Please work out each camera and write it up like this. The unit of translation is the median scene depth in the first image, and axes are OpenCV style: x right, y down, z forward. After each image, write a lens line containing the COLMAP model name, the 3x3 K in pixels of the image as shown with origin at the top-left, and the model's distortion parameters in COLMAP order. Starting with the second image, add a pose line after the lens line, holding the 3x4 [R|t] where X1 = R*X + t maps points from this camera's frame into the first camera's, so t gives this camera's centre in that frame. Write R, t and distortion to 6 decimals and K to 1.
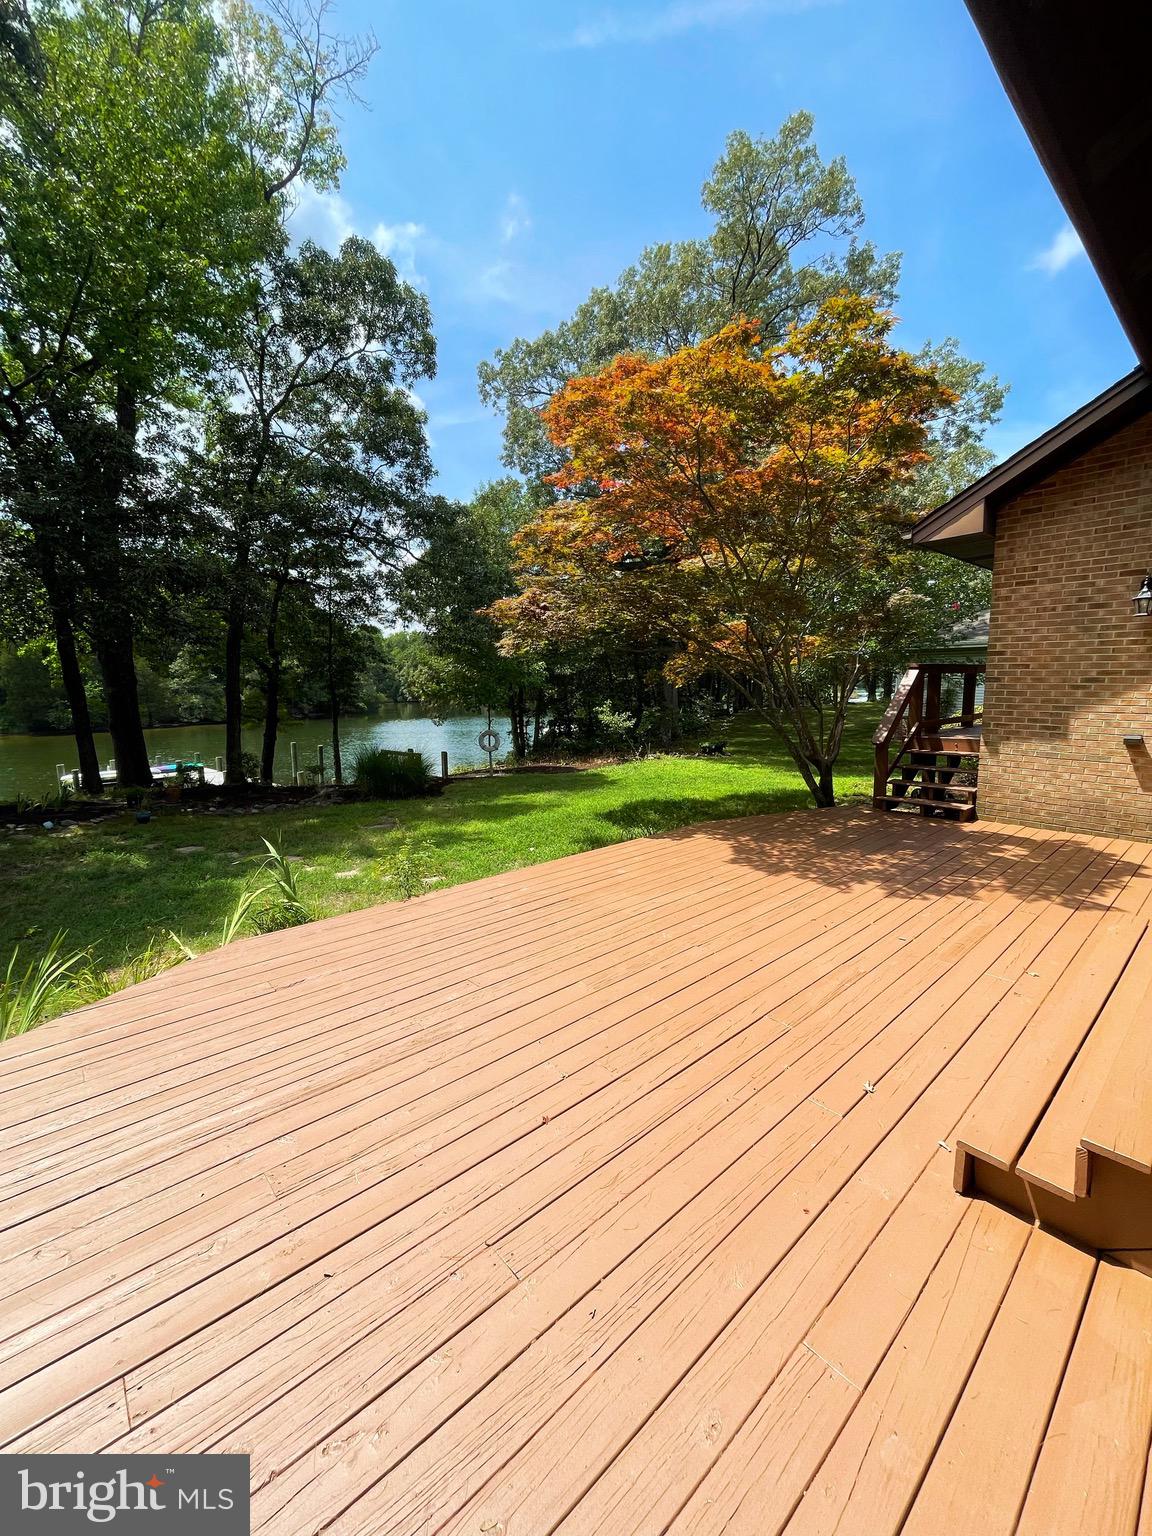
lens RADIAL K [[619.4, 0, 564.0], [0, 619.4, 767.1], [0, 0, 1]] dist [-0.008634, 0.000289]
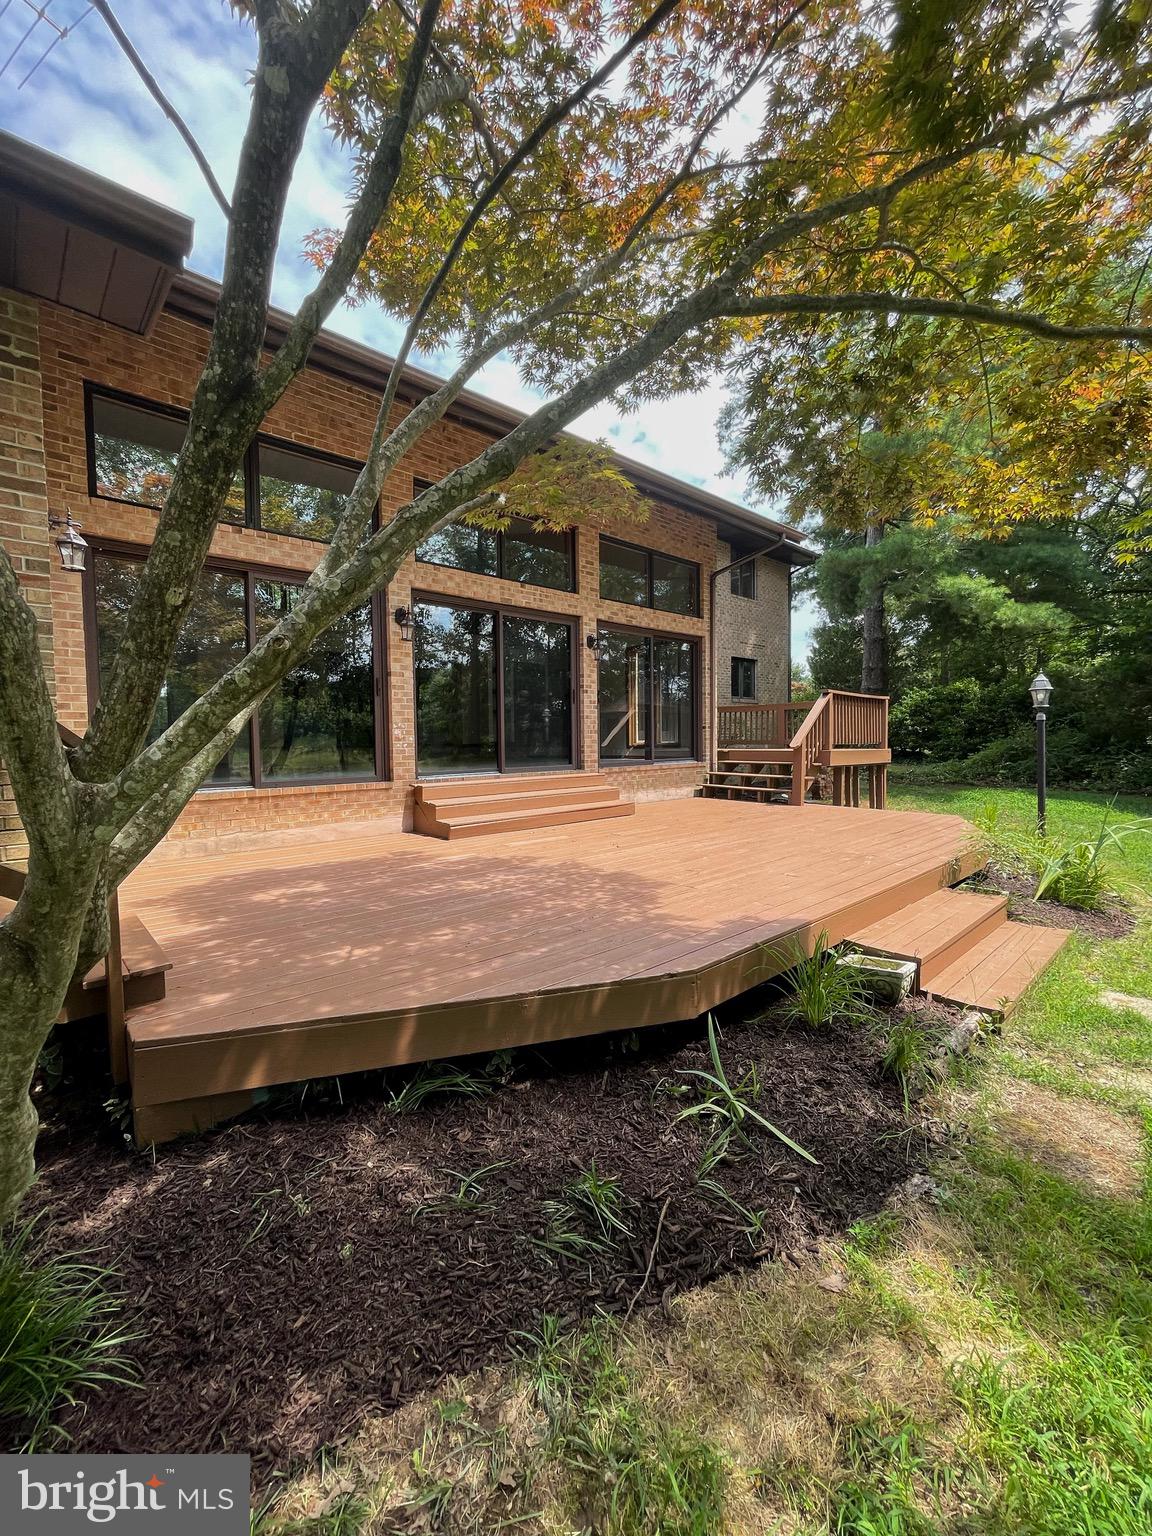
lens RADIAL K [[619.4, 0, 575.4], [0, 619.4, 769.2], [0, 0, 1]] dist [-0.008634, 0.000289]
pose [[-0.999219, 0.024819, -0.030733, 0.438667], [0.018871, 0.983376, 0.180599, -0.149809], [0.034705, 0.179878, -0.983077, 1.890616]]
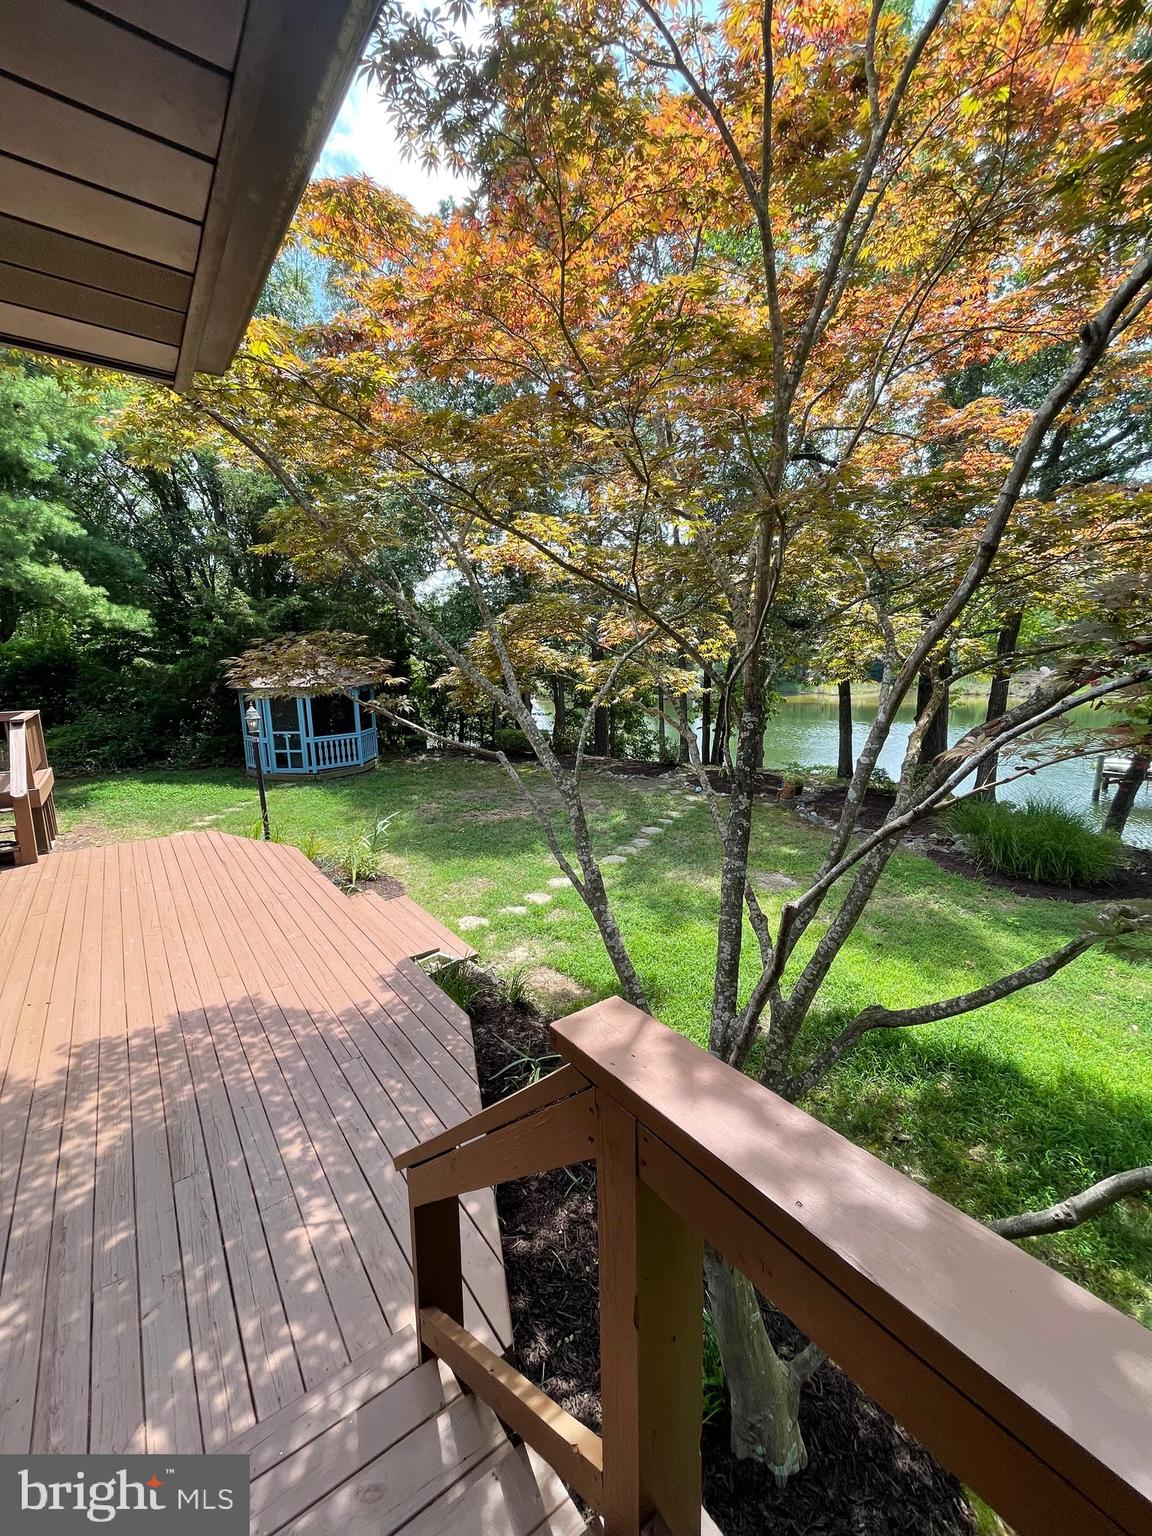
lens RADIAL K [[619.4, 0, 576.9], [0, 619.4, 766.6], [0, 0, 1]] dist [-0.008634, 0.000289]
pose [[-0.070181, 0.183614, -0.980490, 1.050319], [-0.115980, 0.974746, 0.190840, -0.370183], [0.990769, 0.127111, -0.047113, 1.530231]]
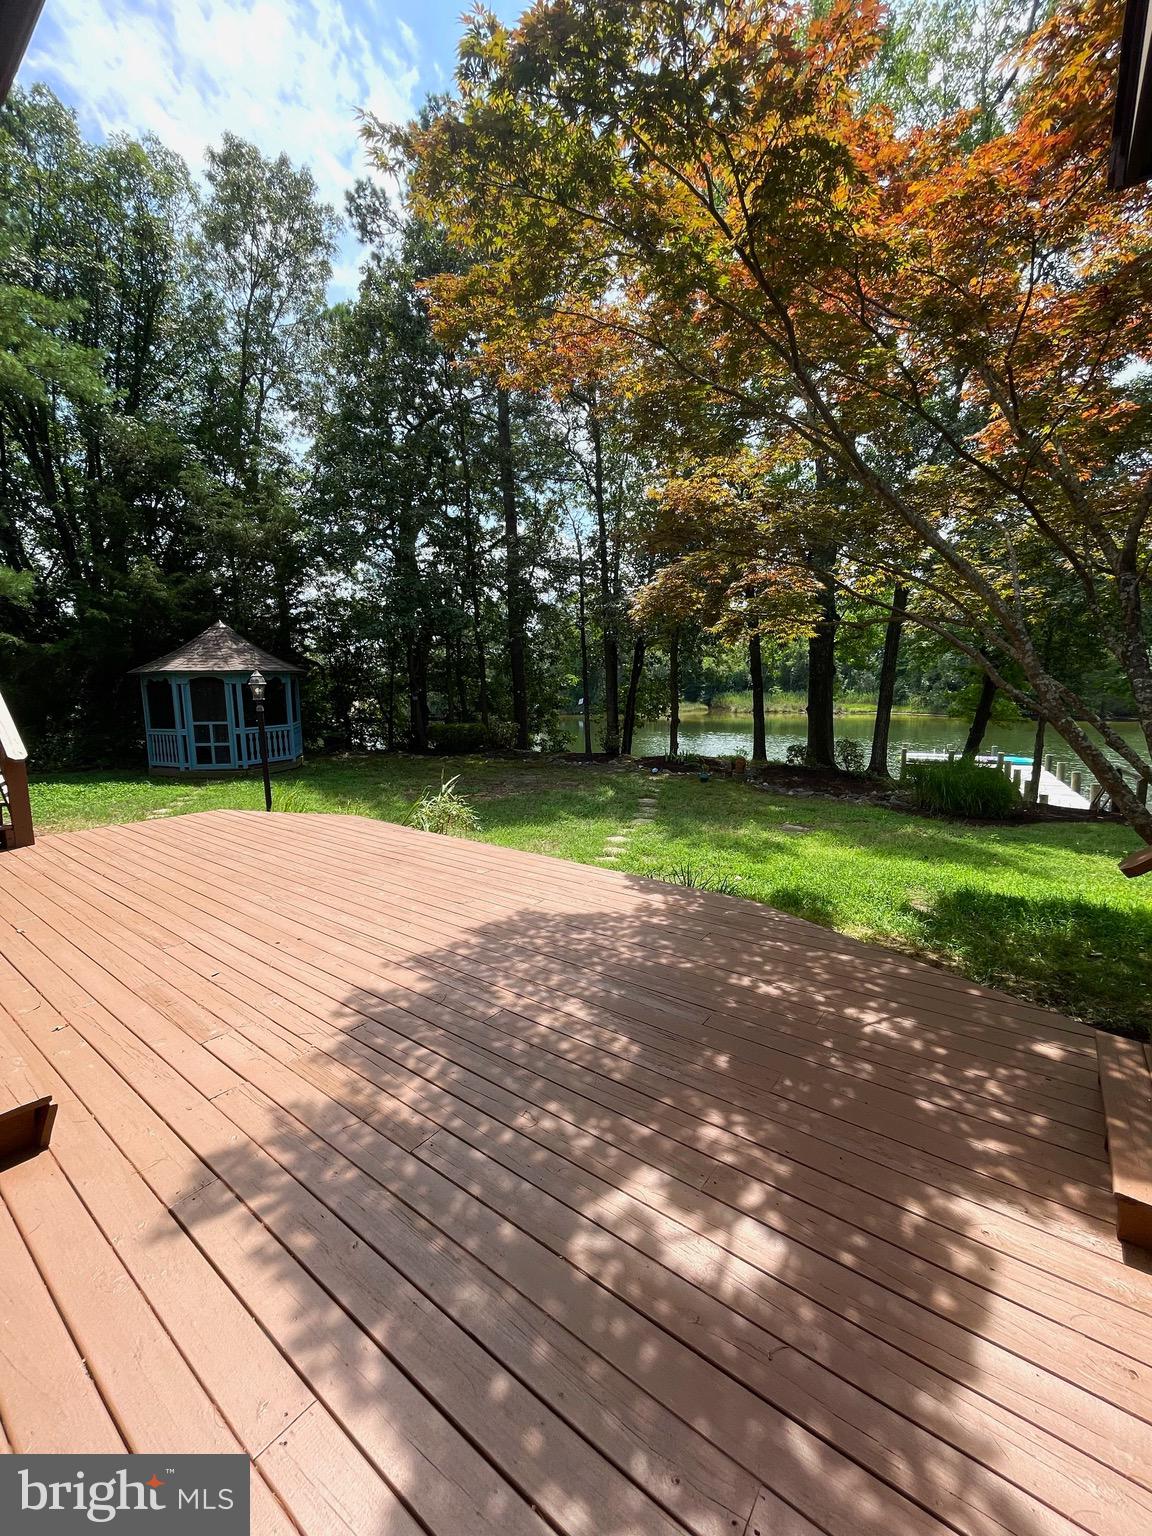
lens RADIAL K [[619.4, 0, 575.8], [0, 619.4, 767.2], [0, 0, 1]] dist [-0.008634, 0.000289]
pose [[0.209377, 0.145056, -0.967016, 1.075948], [-0.124626, 0.984830, 0.120744, -0.132976], [0.969860, 0.095235, 0.224279, 0.939412]]
